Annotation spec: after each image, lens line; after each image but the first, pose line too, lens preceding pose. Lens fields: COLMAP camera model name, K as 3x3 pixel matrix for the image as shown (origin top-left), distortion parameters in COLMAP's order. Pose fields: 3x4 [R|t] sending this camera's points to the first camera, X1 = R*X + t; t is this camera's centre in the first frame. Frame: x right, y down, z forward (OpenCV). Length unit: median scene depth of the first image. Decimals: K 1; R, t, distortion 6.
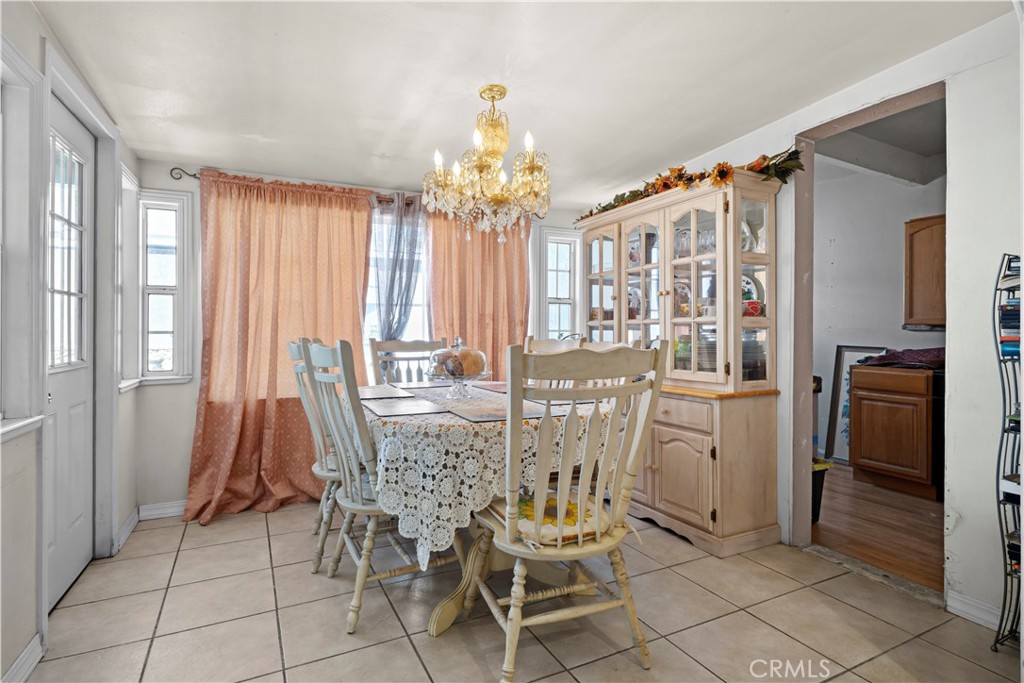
lens RADIAL K [[519.3, 0, 511.6], [0, 519.3, 328.3], [0, 0, 1]] dist [-0.007405, 0.000405]
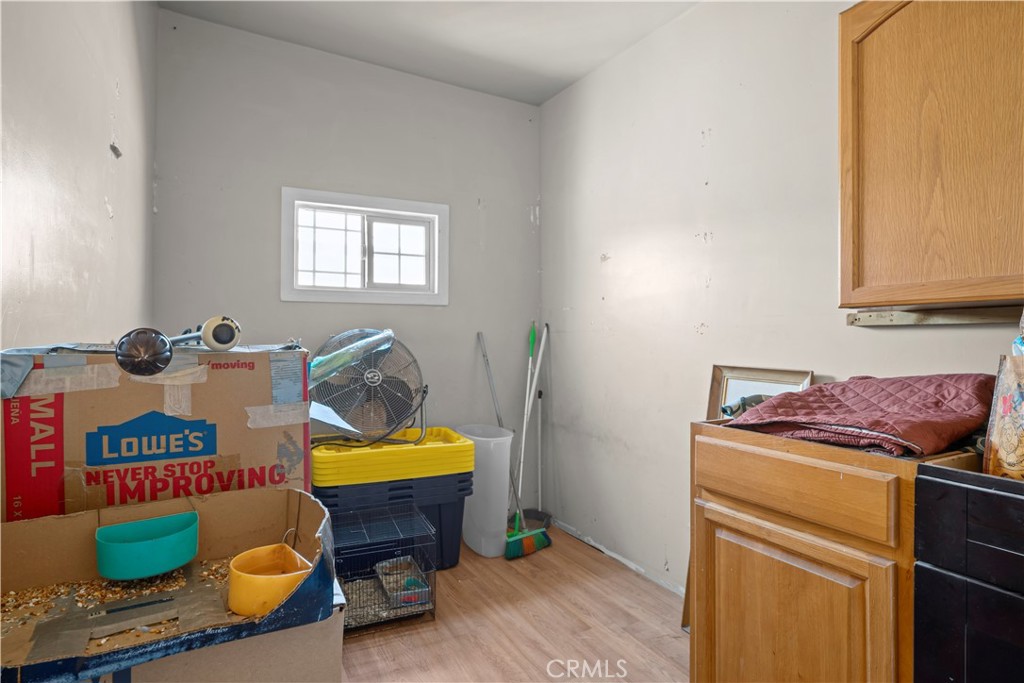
lens RADIAL K [[519.3, 0, 511.4], [0, 519.3, 341.4], [0, 0, 1]] dist [-0.007405, 0.000405]
pose [[0.999850, -0.006096, -0.016225, 0.579669], [0.006067, 0.999980, -0.001830, 0.015835], [0.016236, 0.001732, 0.999867, 0.692232]]
